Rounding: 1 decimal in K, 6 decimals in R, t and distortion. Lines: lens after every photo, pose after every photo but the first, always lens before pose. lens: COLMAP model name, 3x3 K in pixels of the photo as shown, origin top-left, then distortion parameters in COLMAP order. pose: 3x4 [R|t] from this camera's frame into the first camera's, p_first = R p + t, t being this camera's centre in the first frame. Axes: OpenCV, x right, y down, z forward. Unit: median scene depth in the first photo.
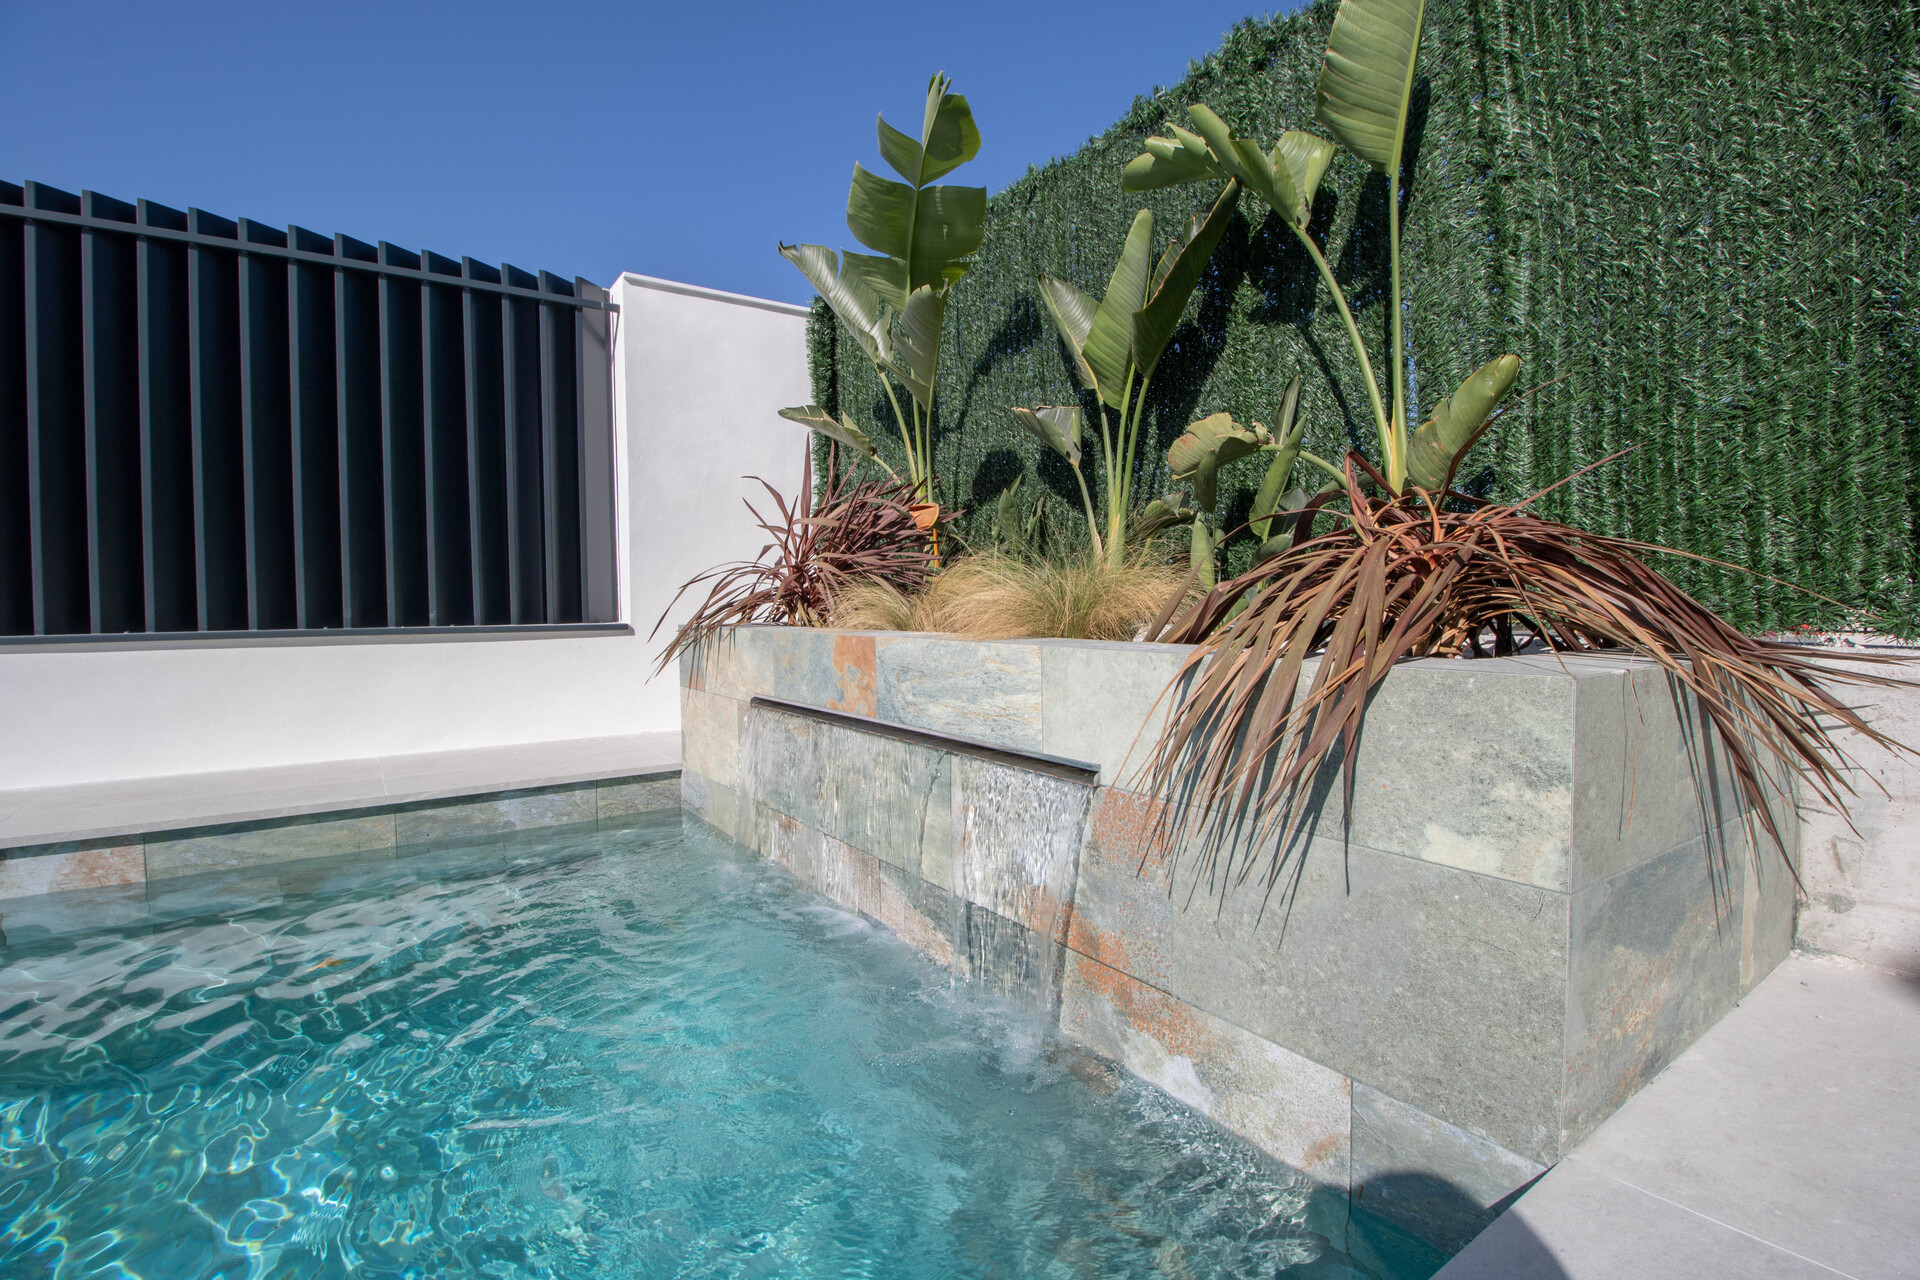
lens RADIAL K [[886.2, 0, 976.0], [0, 886.2, 634.5], [0, 0, 1]] dist [-0.003447, -0.010324]
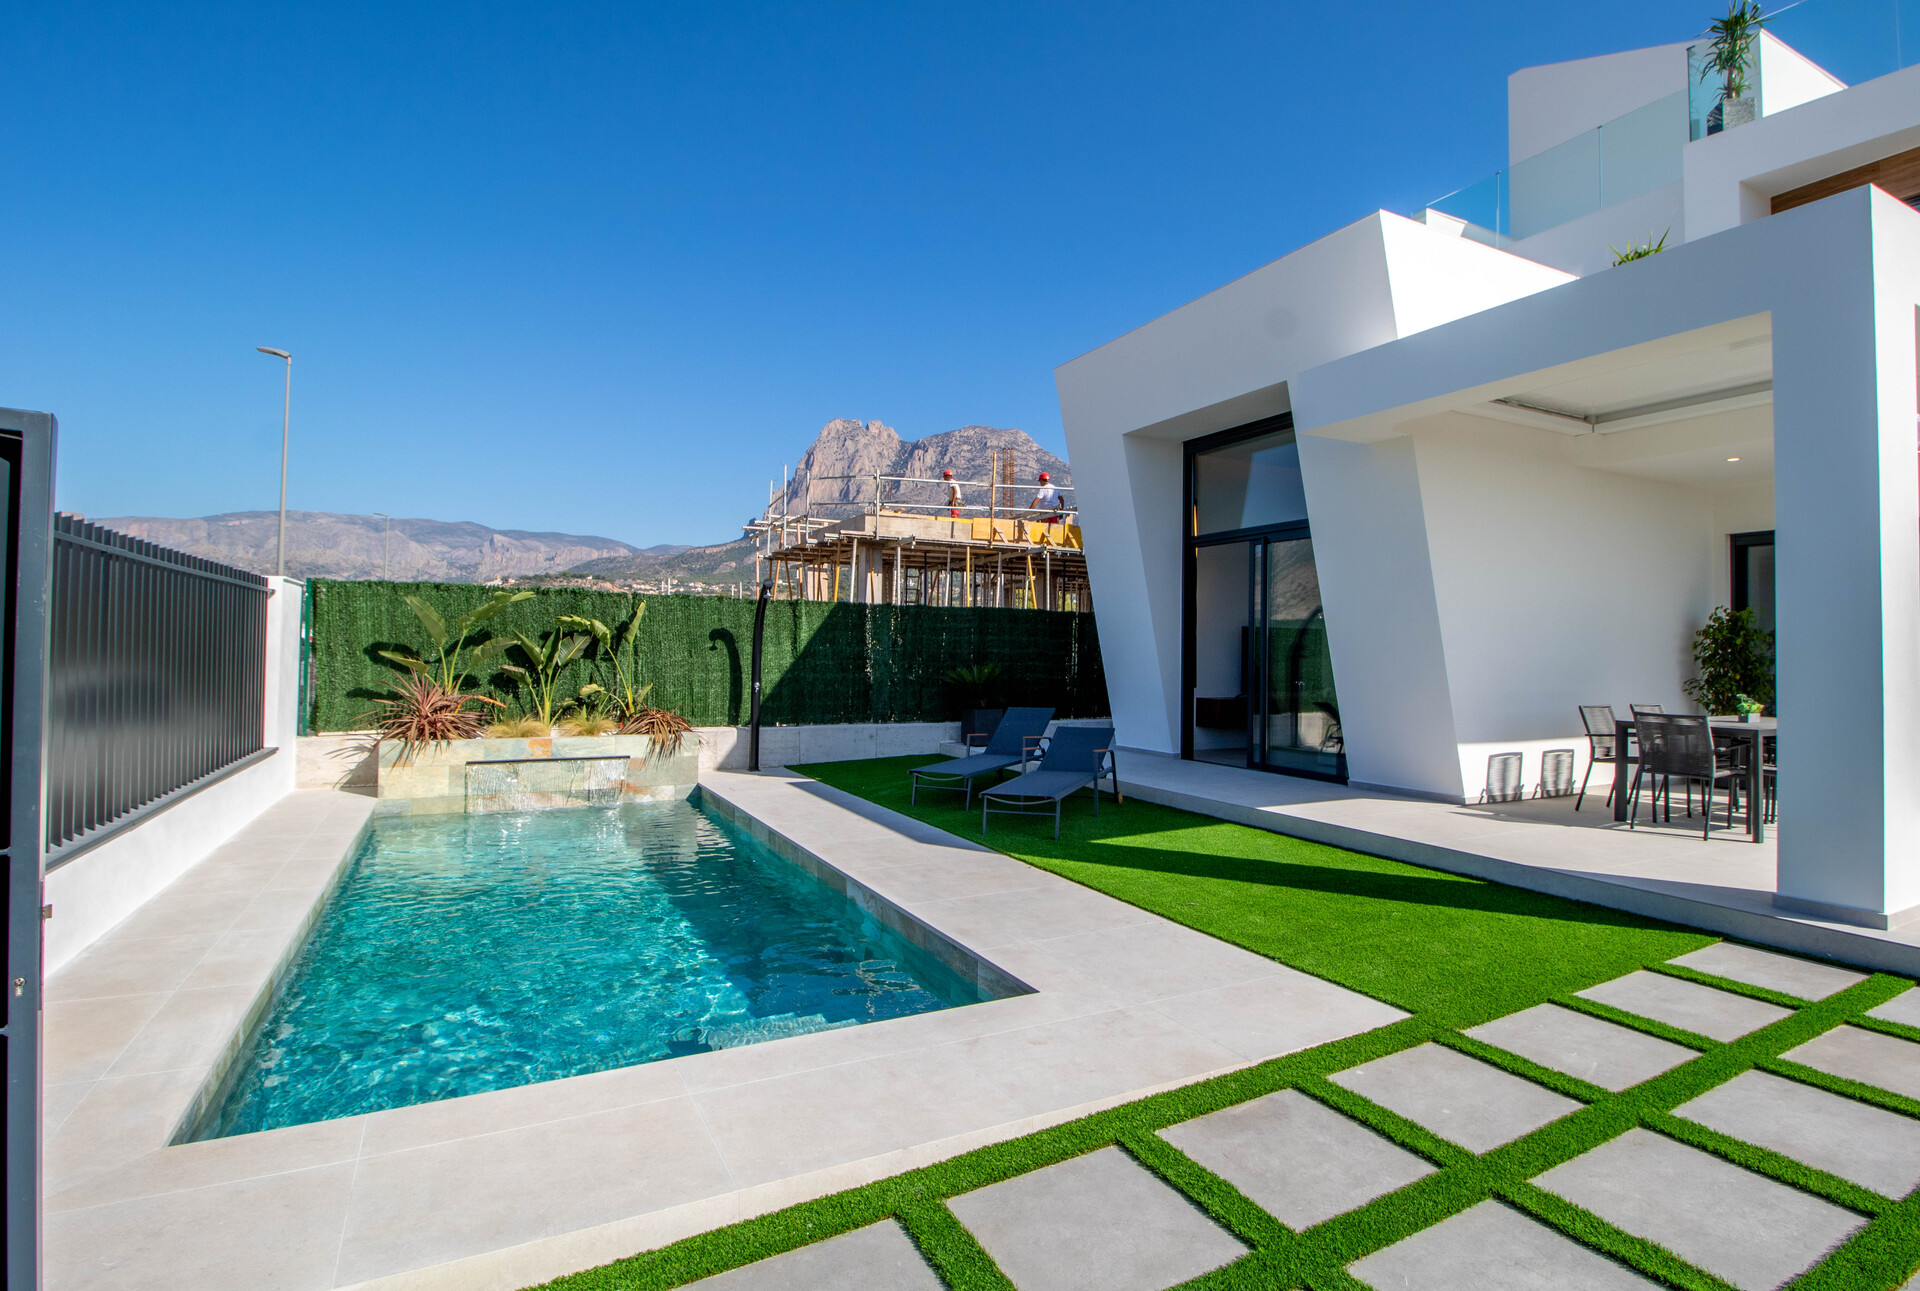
lens RADIAL K [[948.1, 0, 971.5], [0, 948.1, 626.1], [0, 0, 1]] dist [0.001977, -0.014181]
pose [[0.136502, 0.034237, 0.990048, -4.888498], [0.020198, 0.999099, -0.037335, -0.367209], [-0.990434, 0.025093, 0.135688, -1.825388]]
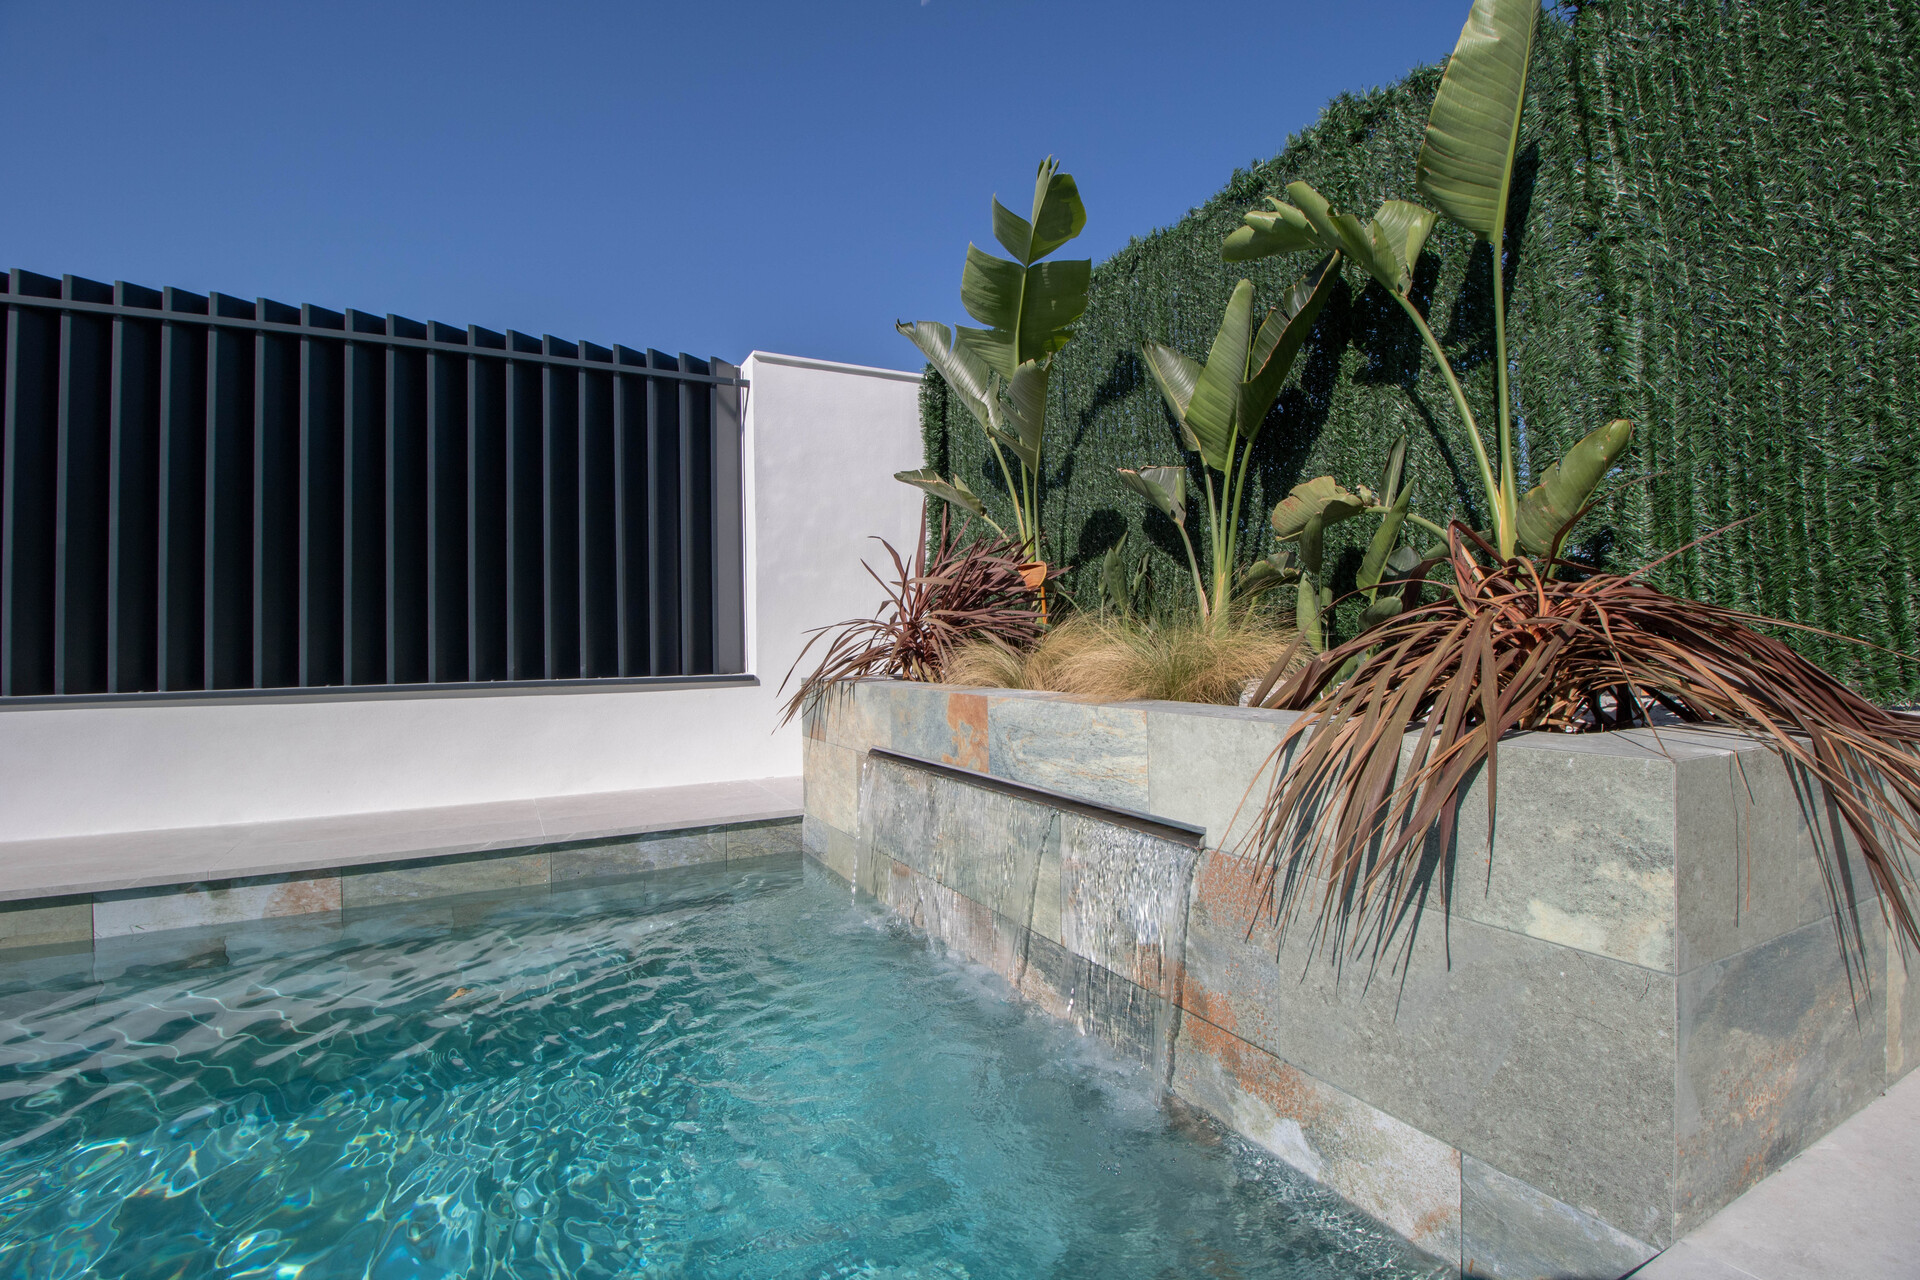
lens RADIAL K [[886.2, 0, 975.5], [0, 886.2, 633.6], [0, 0, 1]] dist [-0.003447, -0.010324]
pose [[0.992722, -0.006916, -0.120228, -0.000741], [0.001397, 0.998944, -0.045929, -0.026117], [0.120418, 0.045427, 0.991683, -0.056680]]
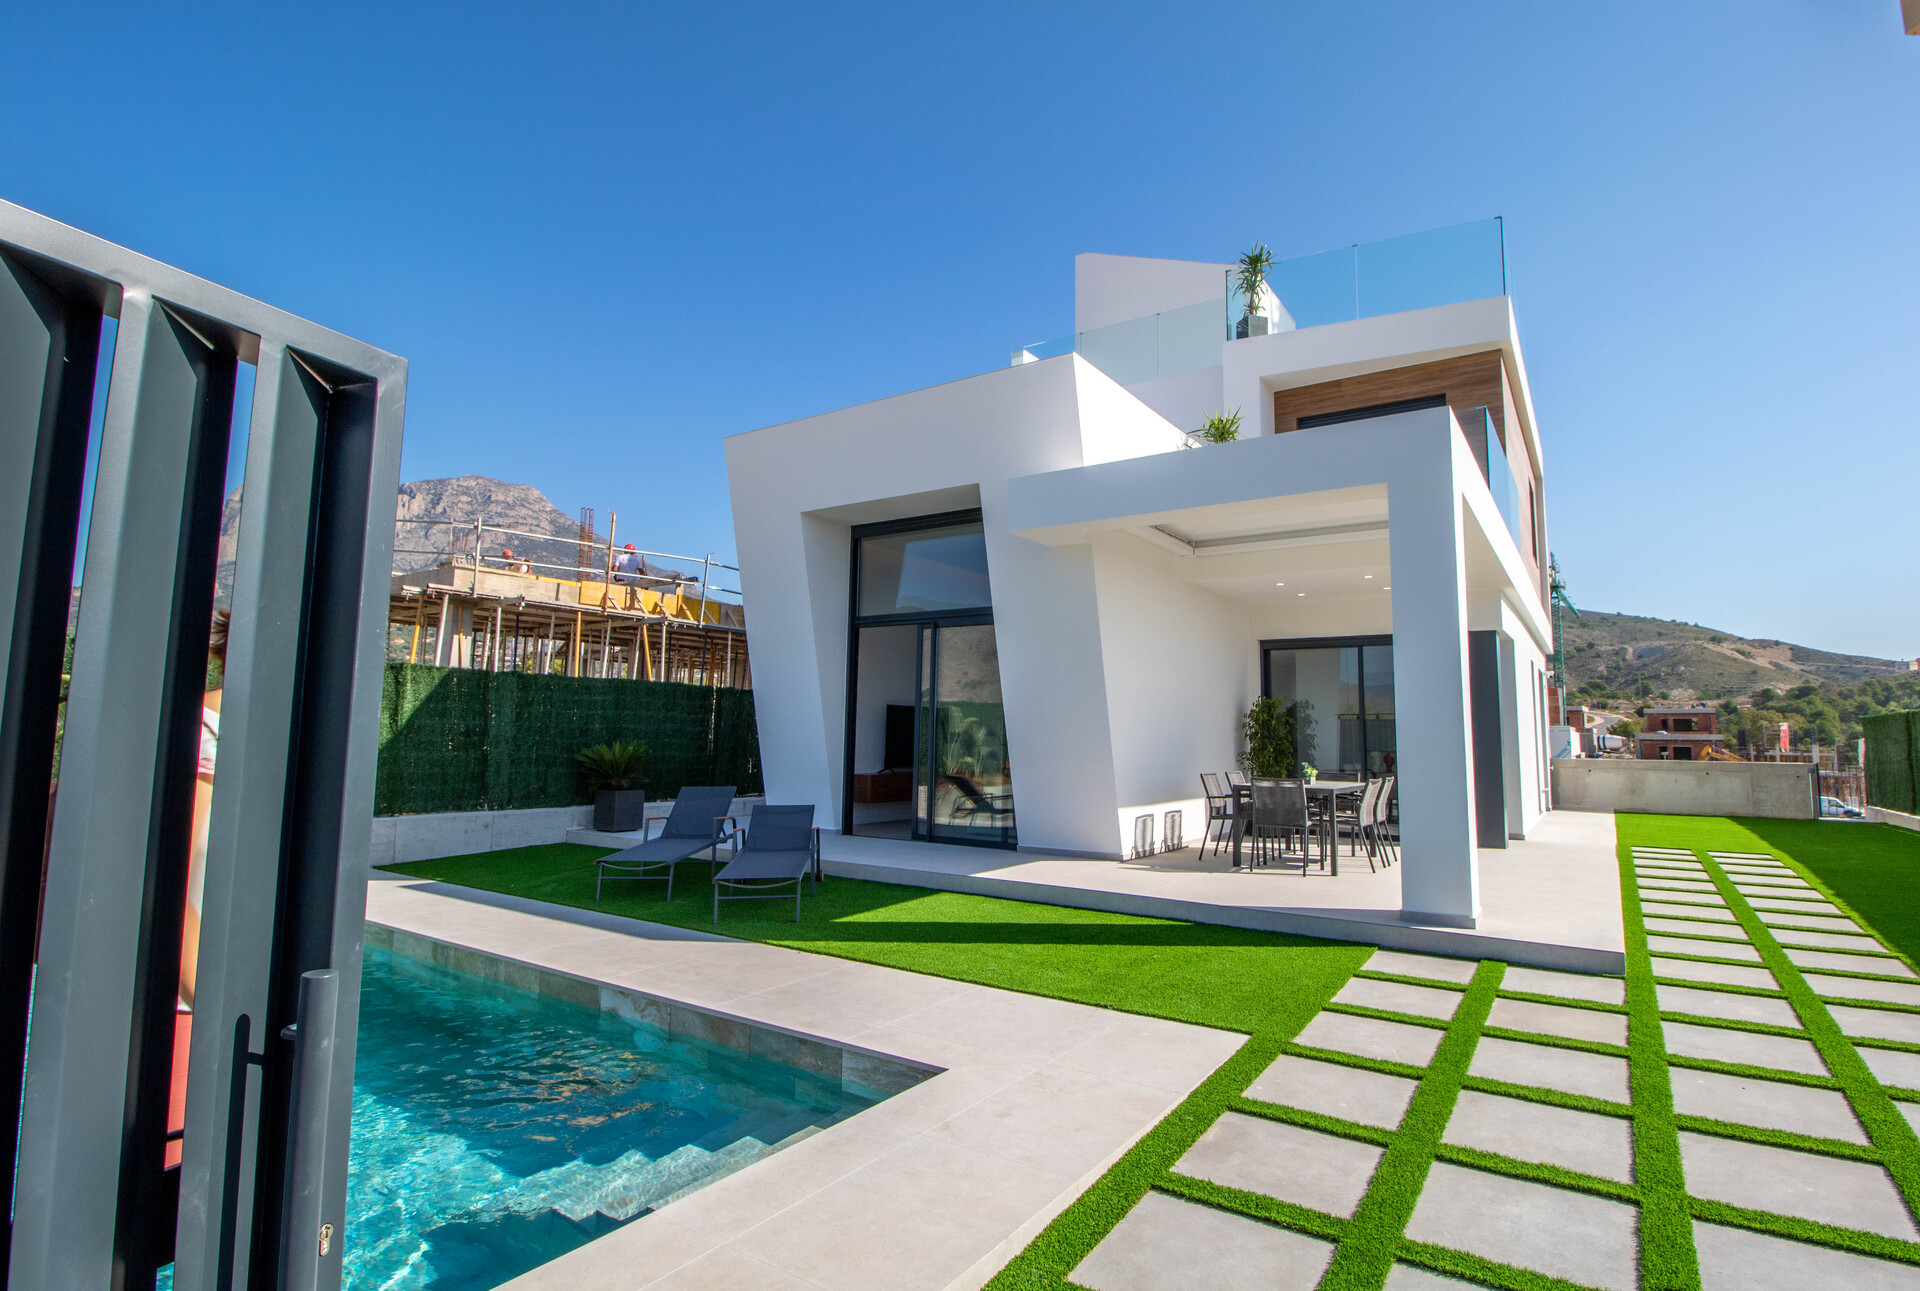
lens RADIAL K [[948.1, 0, 970.9], [0, 948.1, 628.8], [0, 0, 1]] dist [0.001977, -0.014181]
pose [[-0.350432, 0.106495, 0.930514, -4.819811], [0.018064, 0.994098, -0.106969, -0.372014], [-0.936414, -0.020676, -0.350288, -0.942468]]
